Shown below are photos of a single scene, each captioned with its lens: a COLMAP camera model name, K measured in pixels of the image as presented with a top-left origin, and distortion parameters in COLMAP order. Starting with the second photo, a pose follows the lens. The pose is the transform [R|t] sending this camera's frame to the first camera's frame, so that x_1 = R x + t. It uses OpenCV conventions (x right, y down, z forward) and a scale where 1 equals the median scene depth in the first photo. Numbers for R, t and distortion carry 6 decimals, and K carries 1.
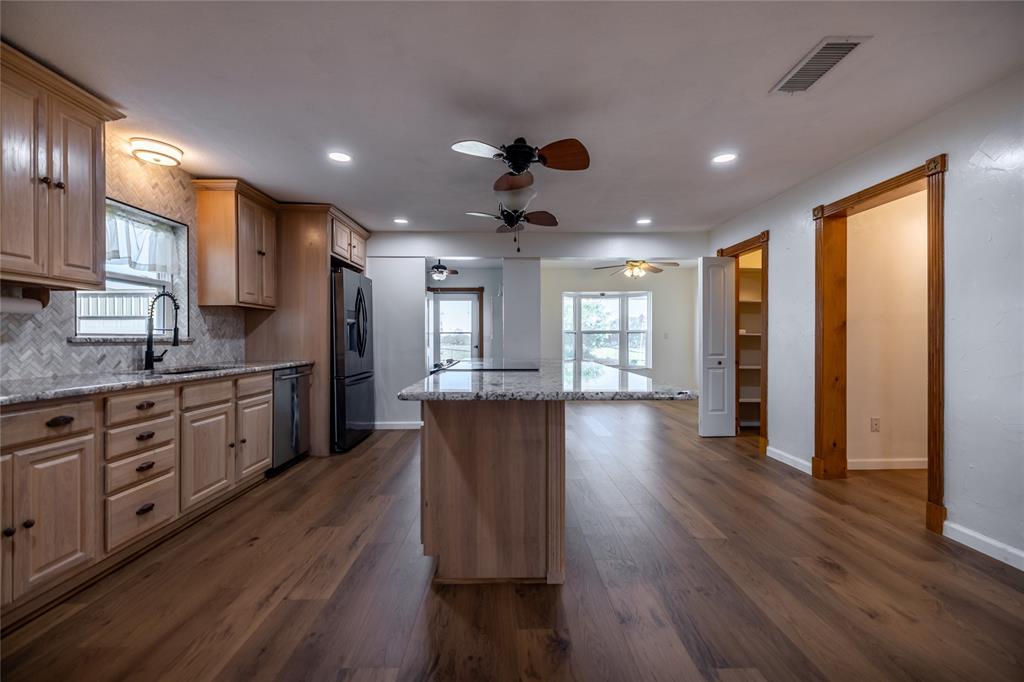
lens RADIAL K [[428.7, 0, 512.0], [0, 428.7, 341.0], [0, 0, 1]] dist [0.000751, 0.000490]
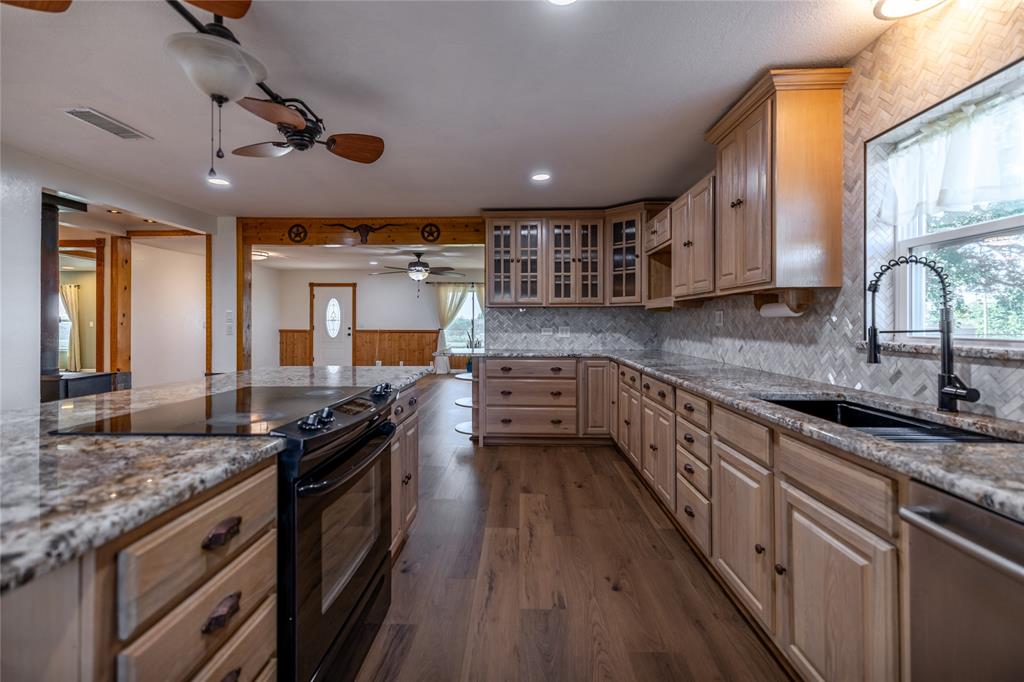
lens RADIAL K [[443.7, 0, 513.5], [0, 443.7, 322.7], [0, 0, 1]] dist [-0.000793, -0.000091]
pose [[-0.999106, -0.000266, 0.042281, -0.399543], [-0.000137, 0.999995, 0.003056, -0.041077], [-0.042281, 0.003047, -0.999101, 1.674205]]
